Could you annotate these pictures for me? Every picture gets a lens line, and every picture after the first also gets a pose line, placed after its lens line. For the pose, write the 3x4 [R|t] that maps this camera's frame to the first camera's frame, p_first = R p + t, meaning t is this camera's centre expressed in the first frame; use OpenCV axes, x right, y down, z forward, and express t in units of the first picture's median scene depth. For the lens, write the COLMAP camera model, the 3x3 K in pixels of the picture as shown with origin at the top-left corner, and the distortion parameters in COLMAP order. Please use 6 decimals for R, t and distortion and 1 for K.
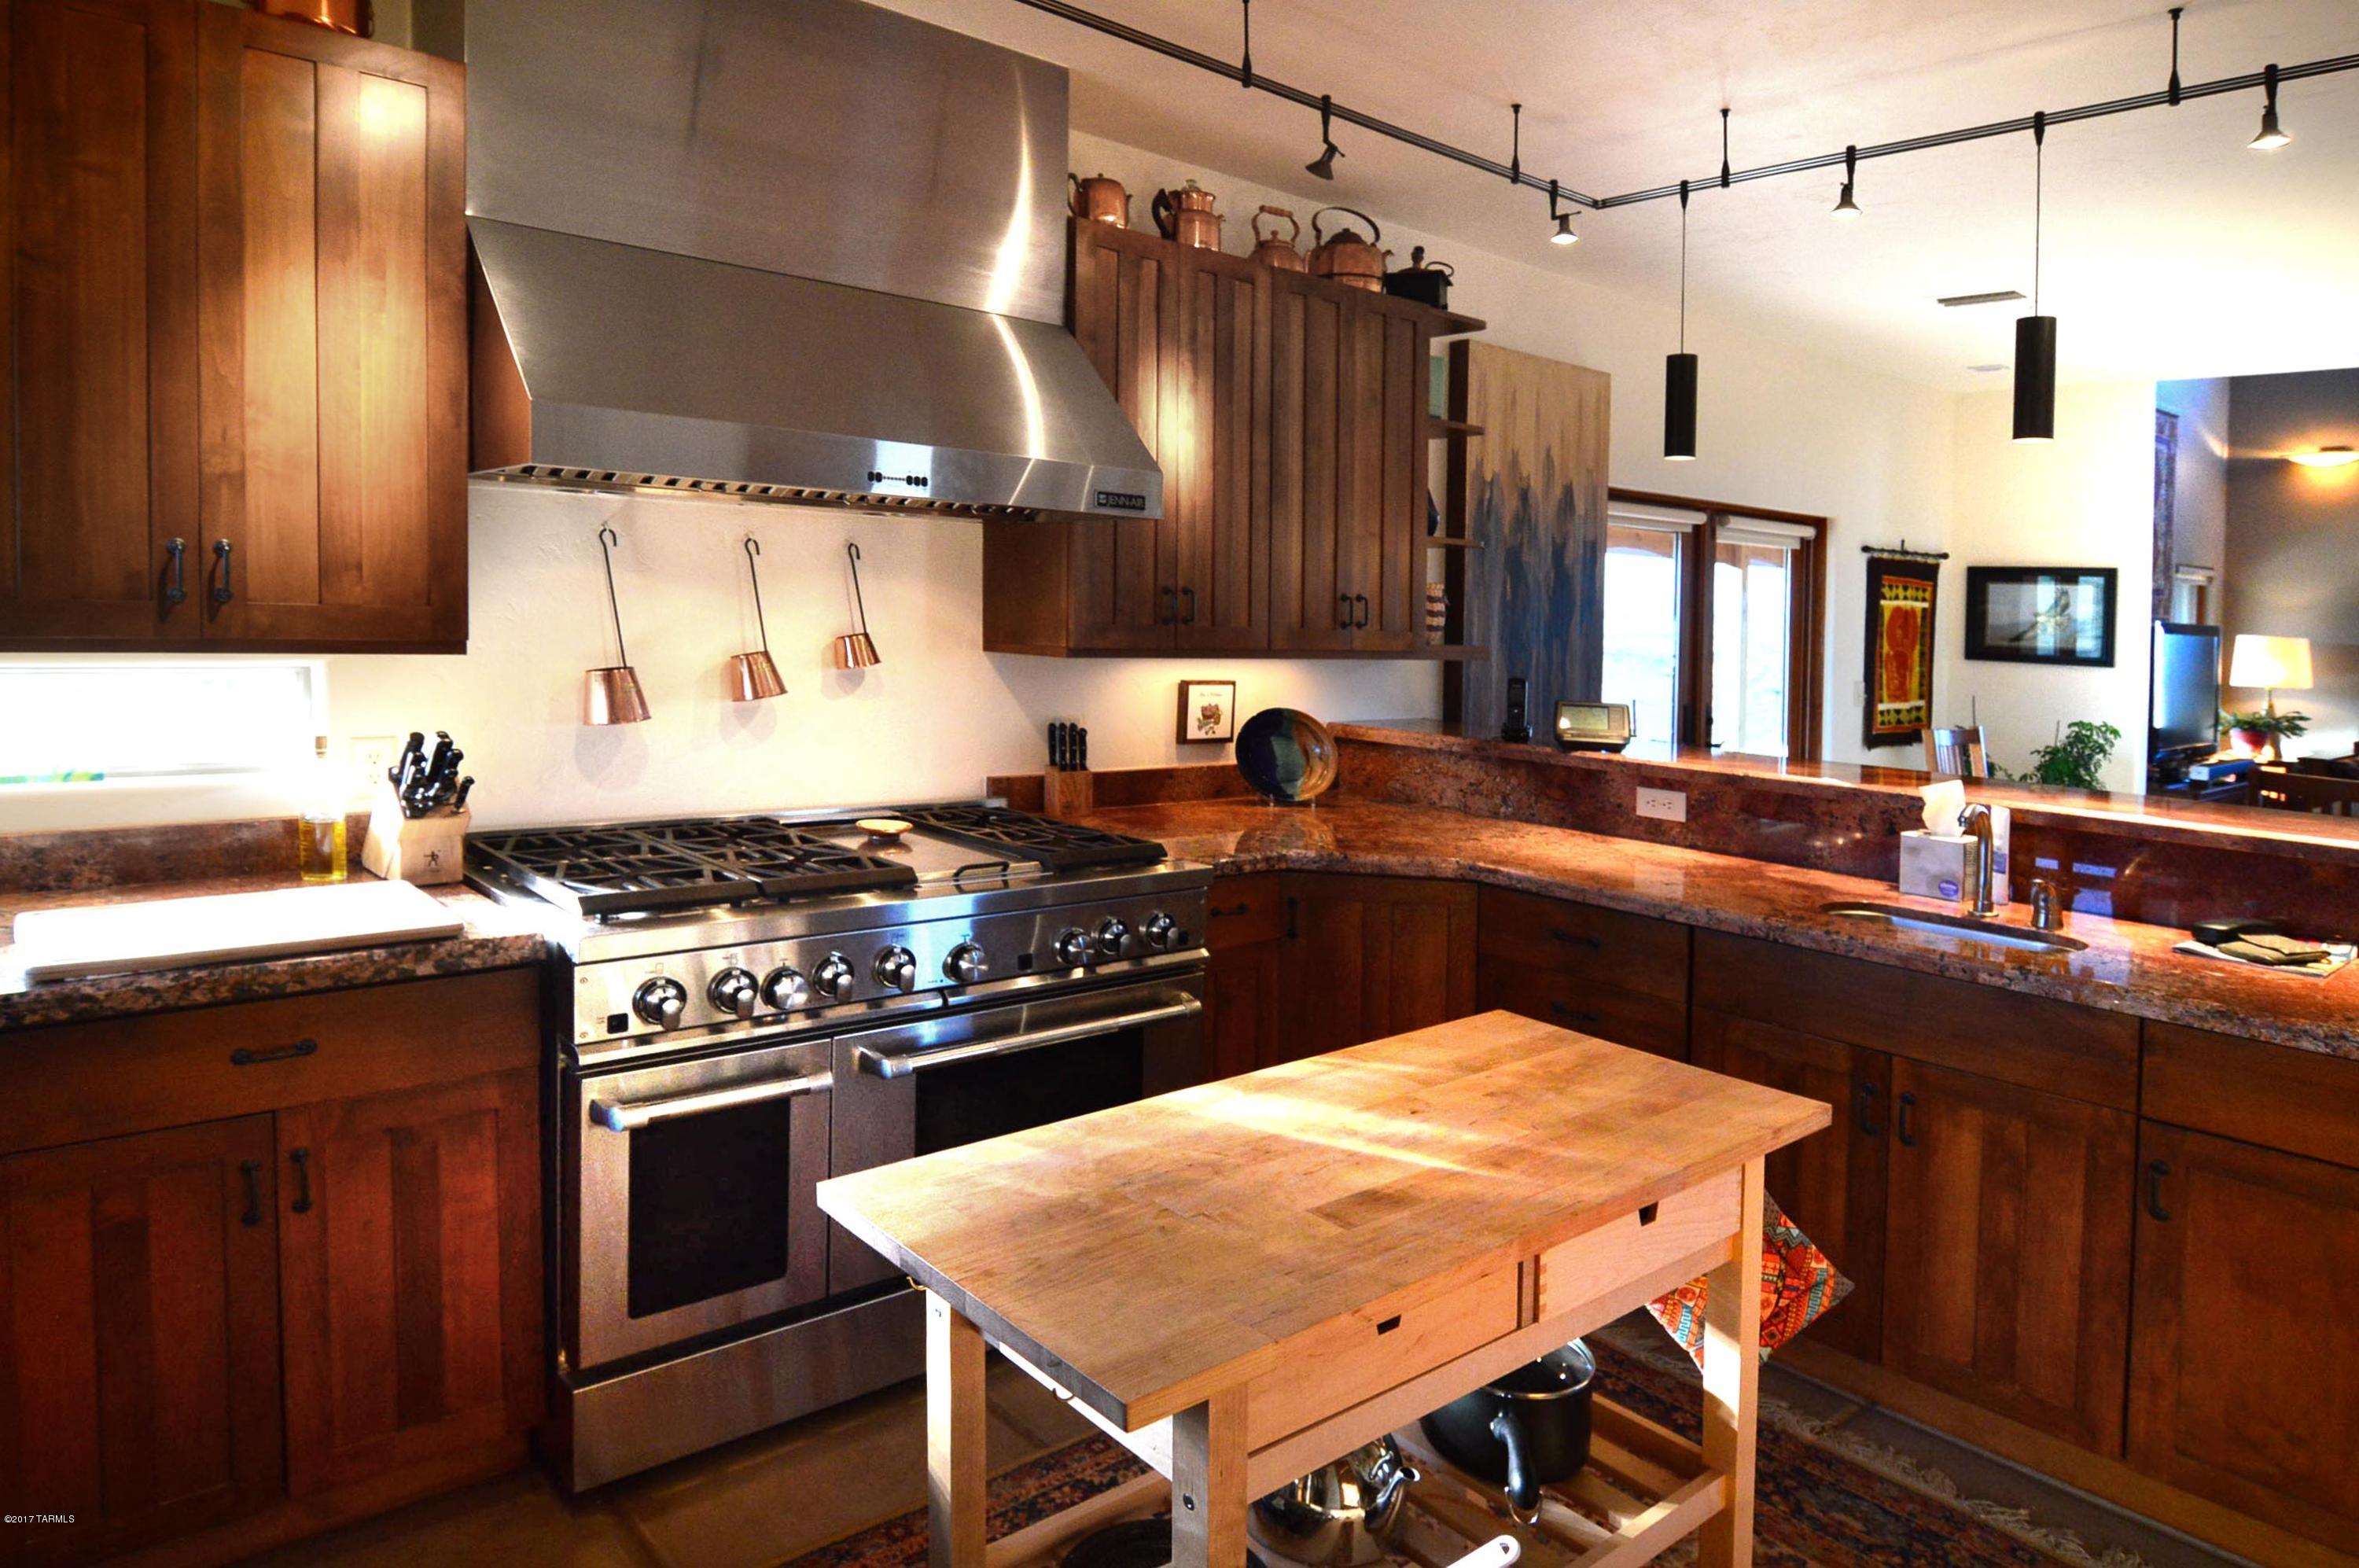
lens RADIAL K [[1451.7, 0, 1179.5], [0, 1451.7, 784.0], [0, 0, 1]] dist [-0.005665, -0.005968]
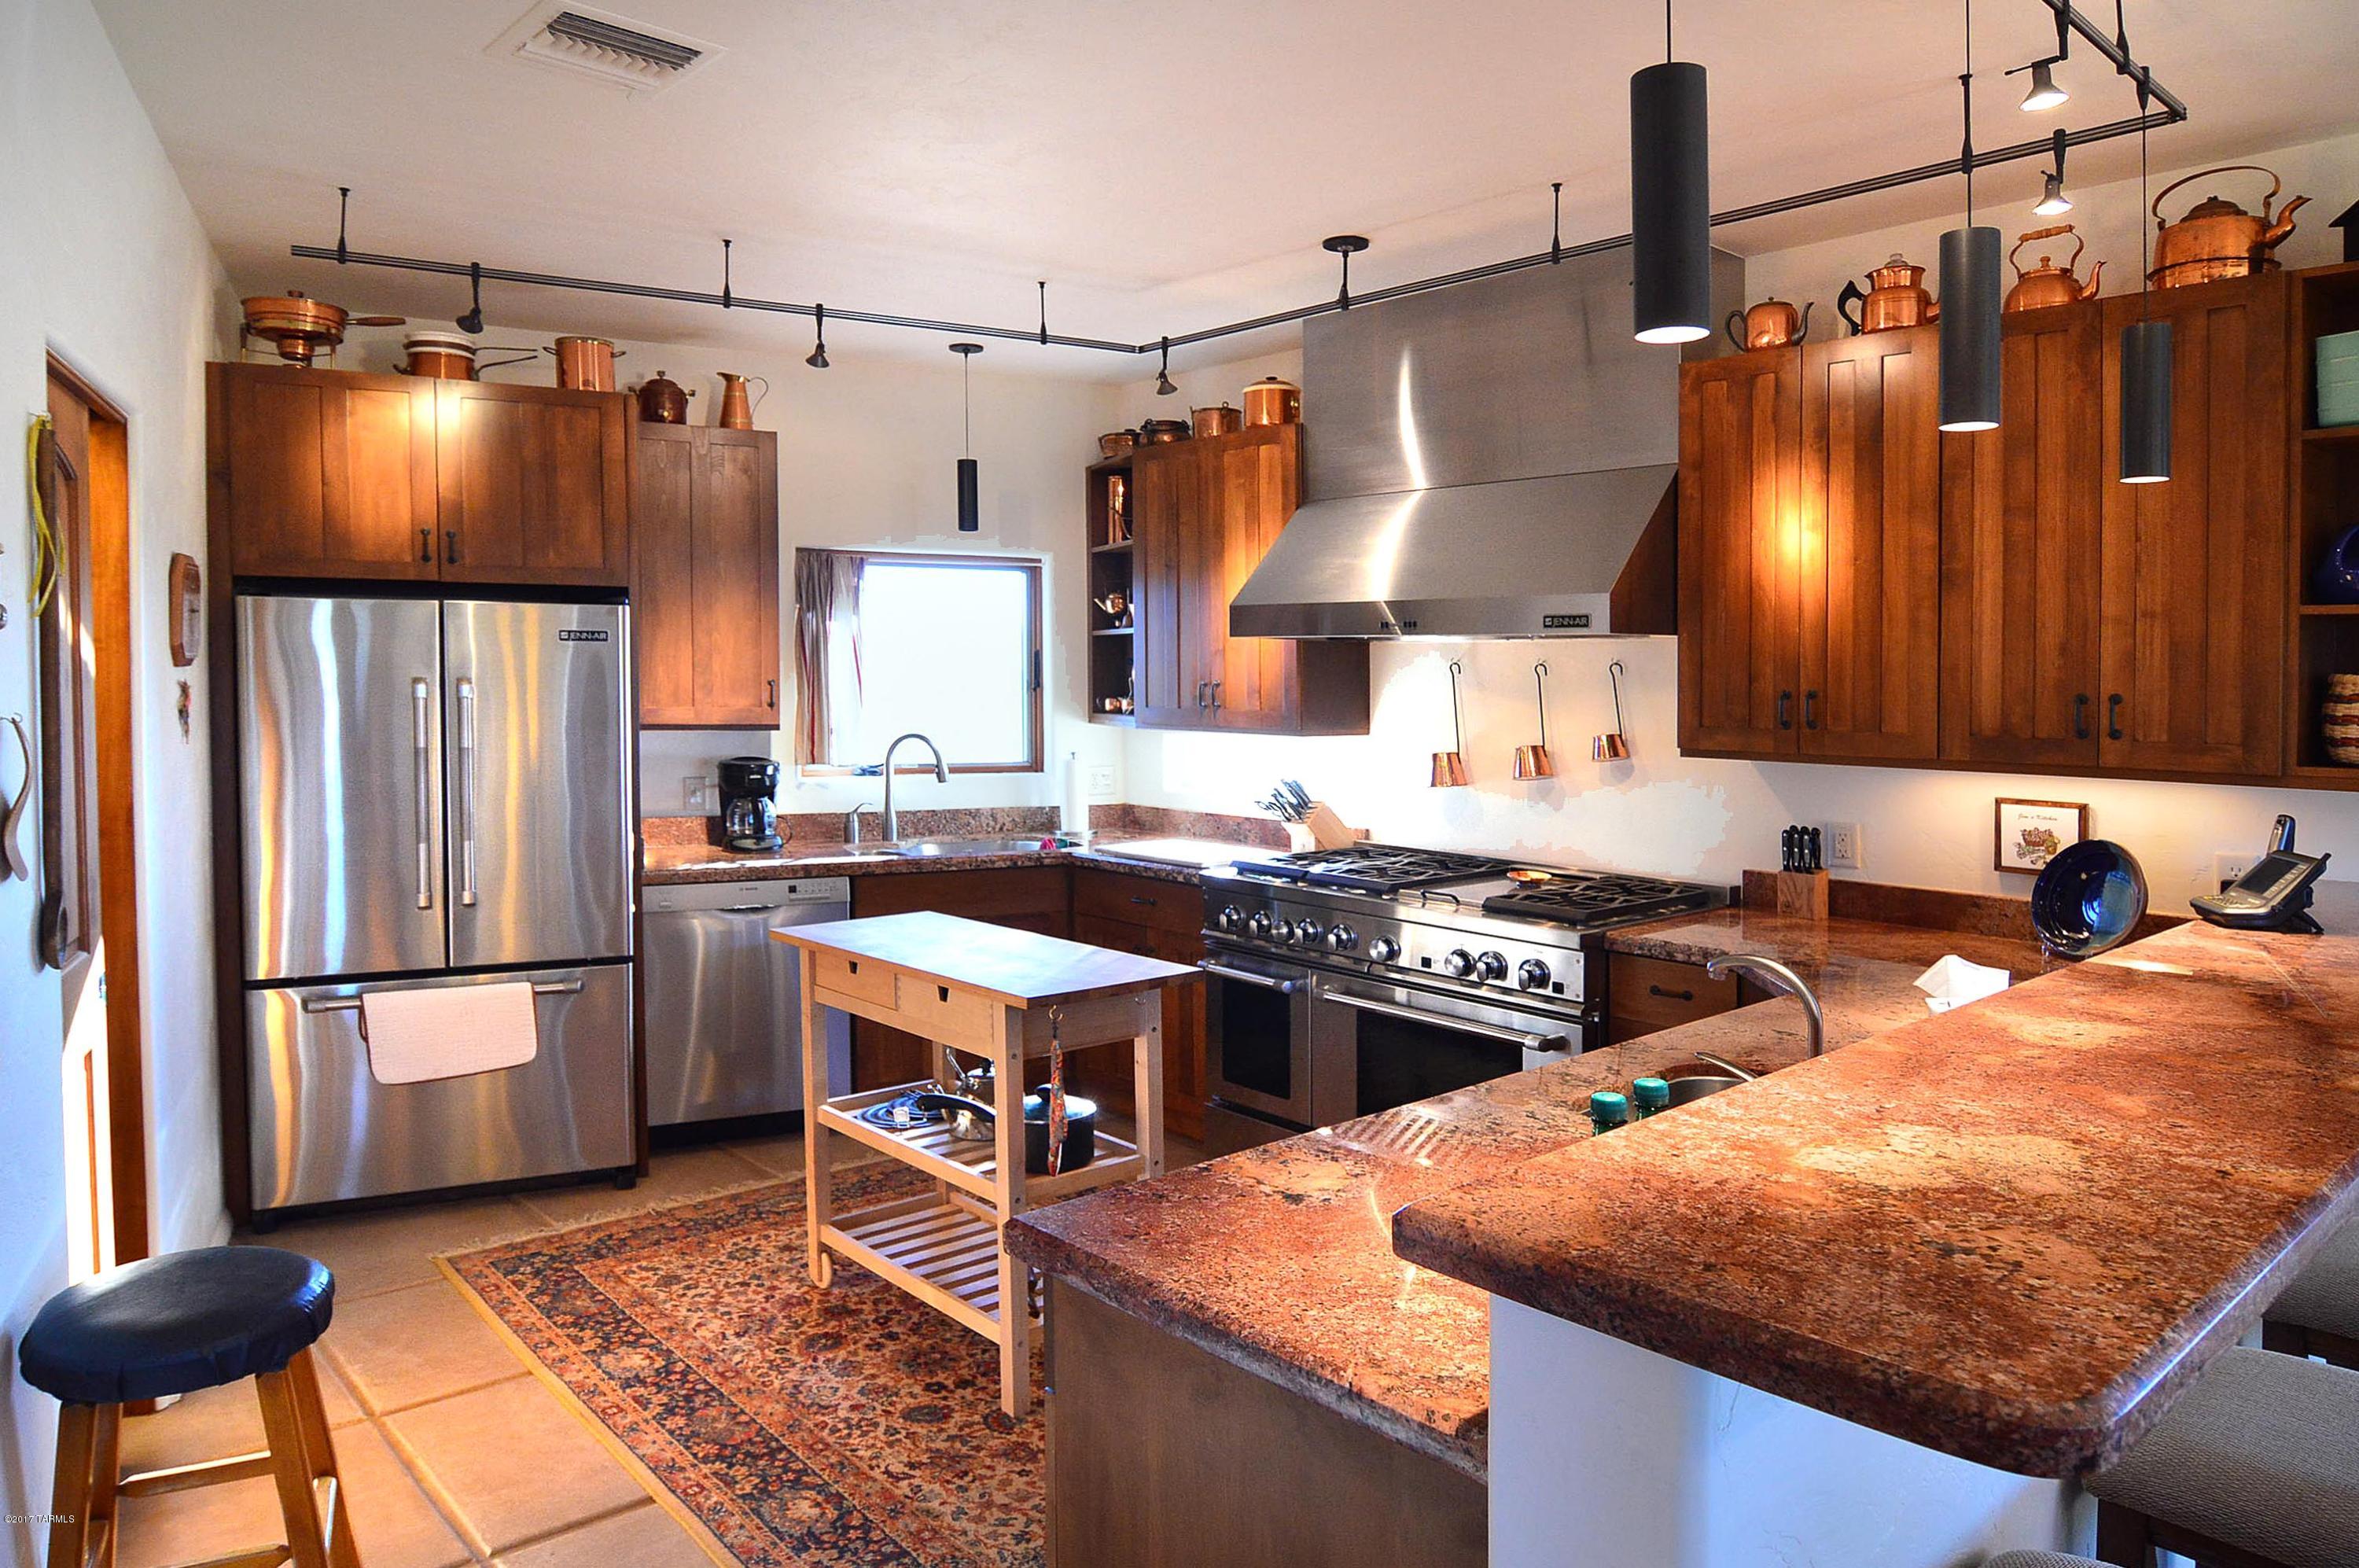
lens RADIAL K [[1451.7, 0, 1179.5], [0, 1451.7, 784.0], [0, 0, 1]] dist [-0.005665, -0.005968]
pose [[0.060268, 0.040970, -0.997341, 0.827525], [-0.127860, 0.991243, 0.032993, -0.045352], [0.989959, 0.125532, 0.064979, 0.463342]]
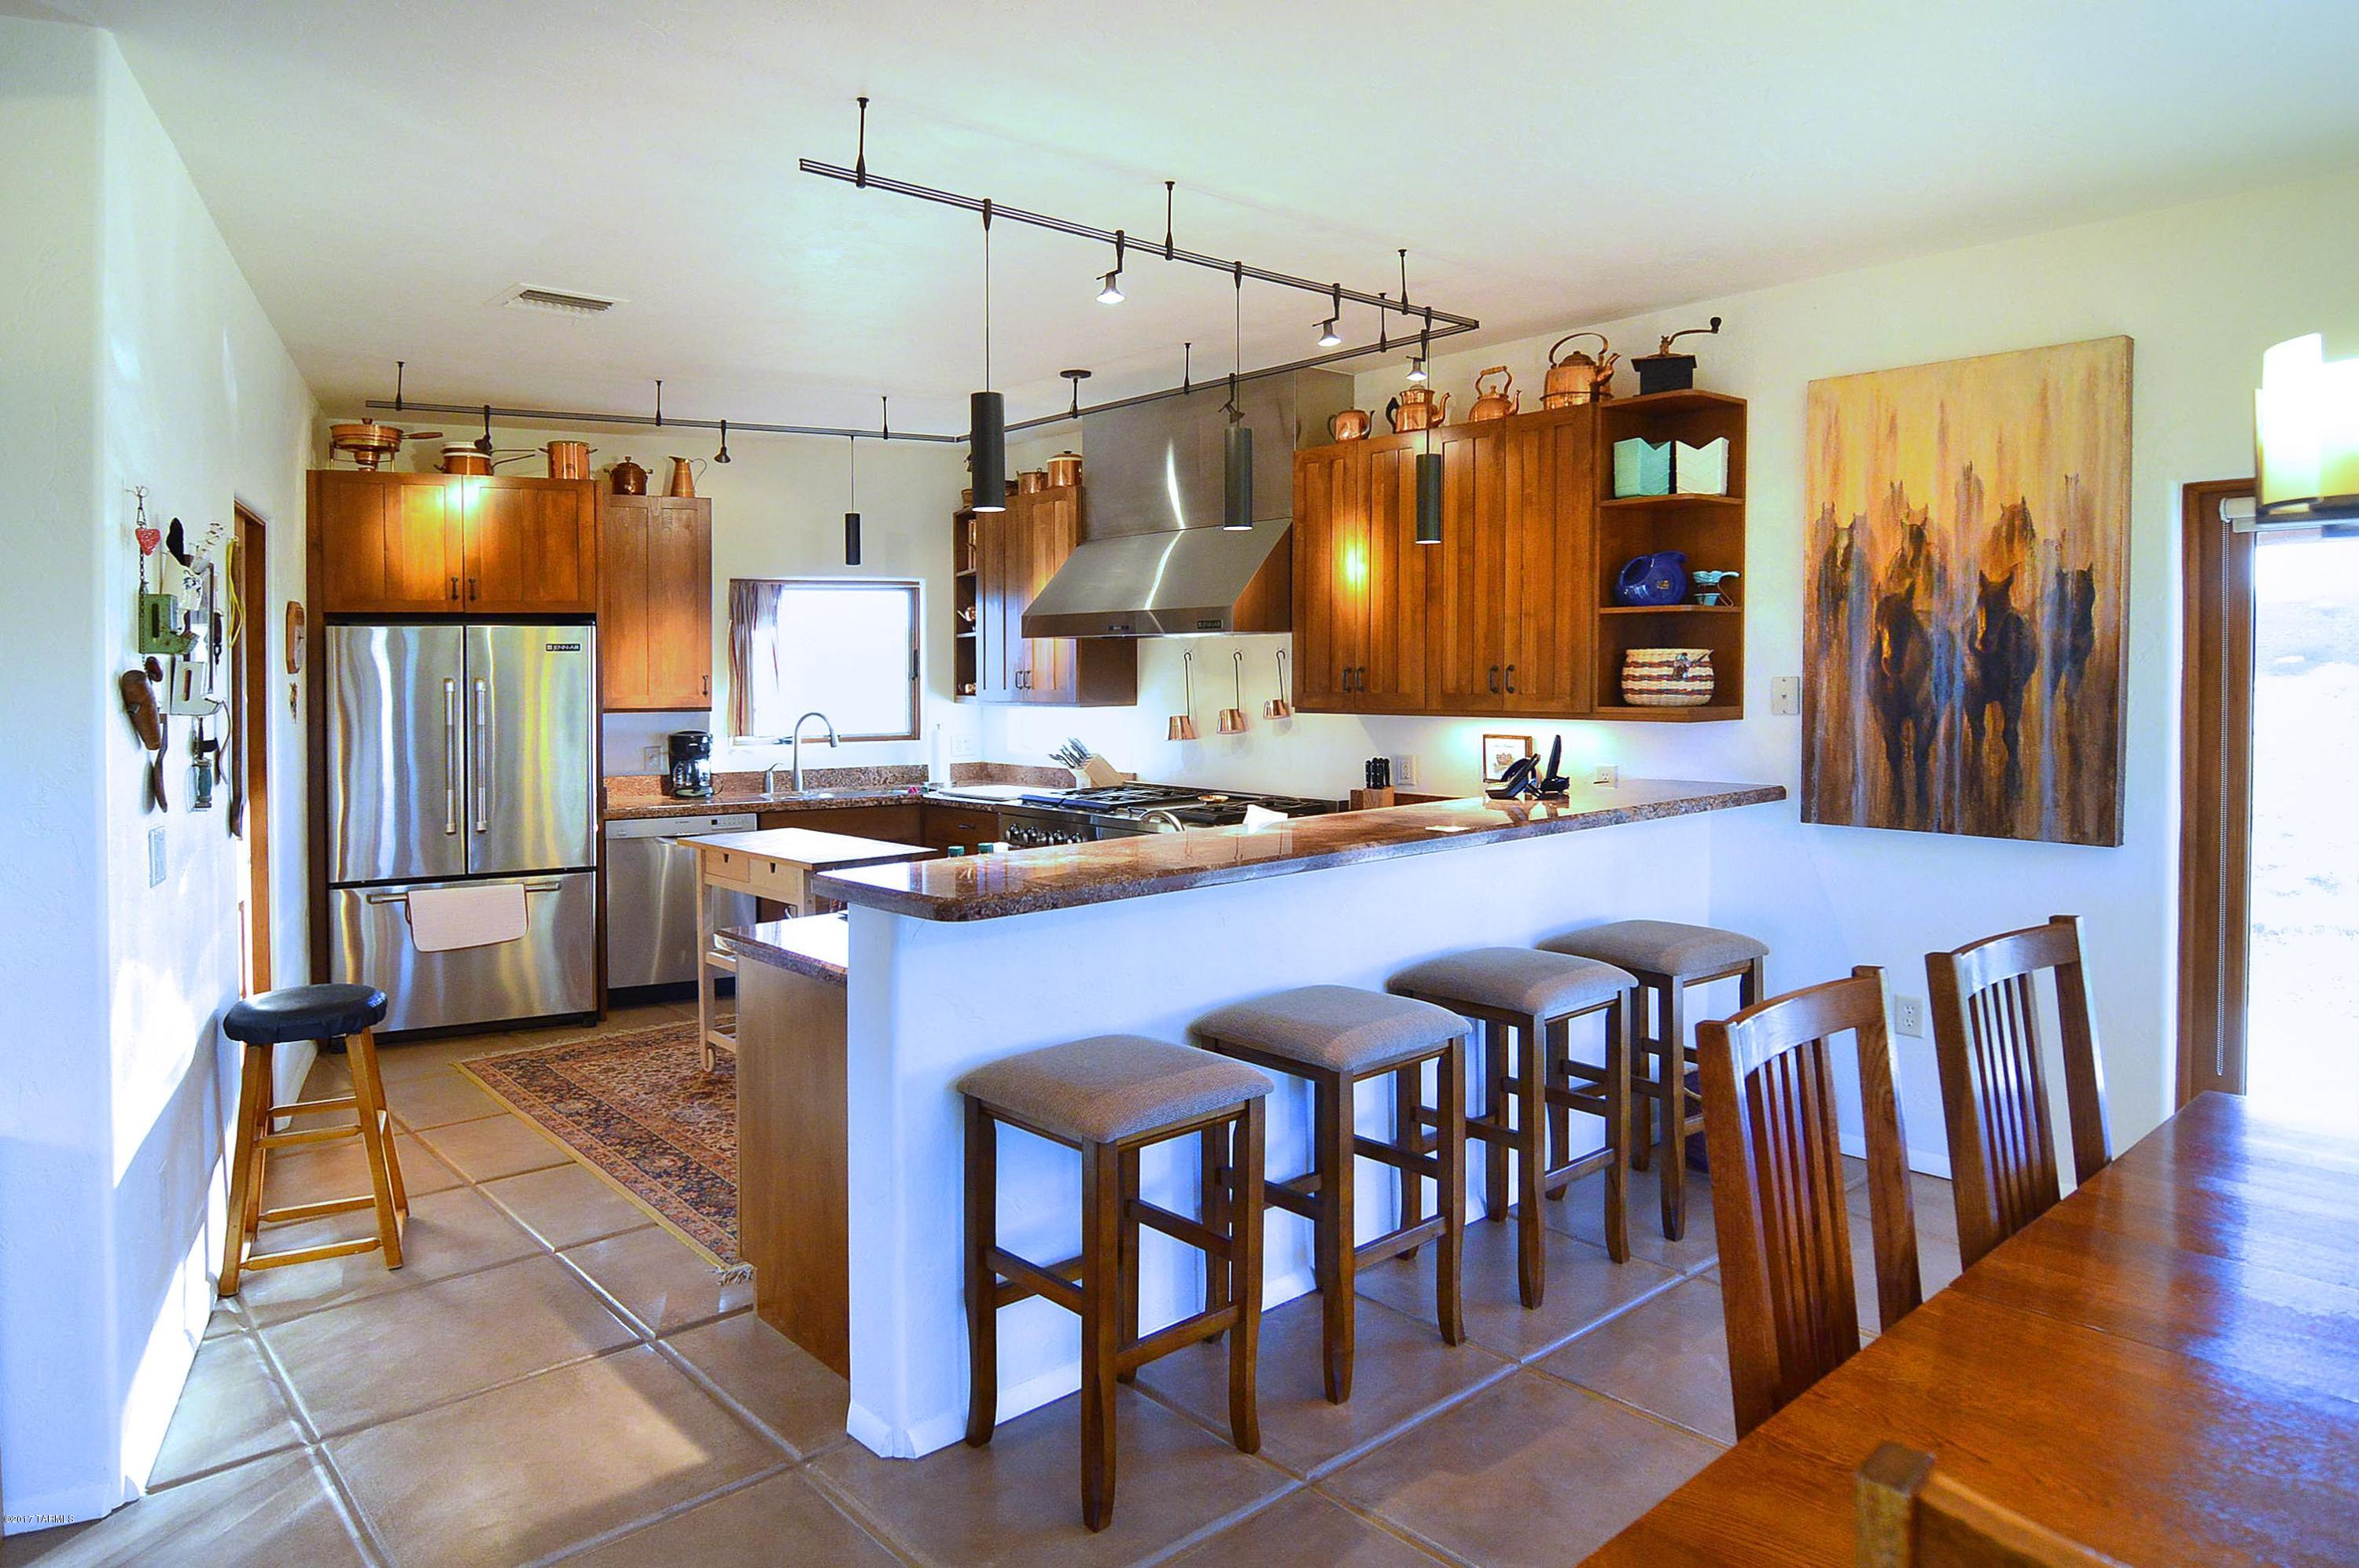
lens RADIAL K [[1360.5, 0, 1180.3], [0, 1360.5, 691.7], [0, 0, 1]] dist [0.001570, 0.000256]
pose [[0.058763, -0.015683, -0.998149, 1.203588], [-0.106881, 0.994030, -0.021910, -0.053198], [0.992534, 0.107971, 0.056736, 0.651730]]
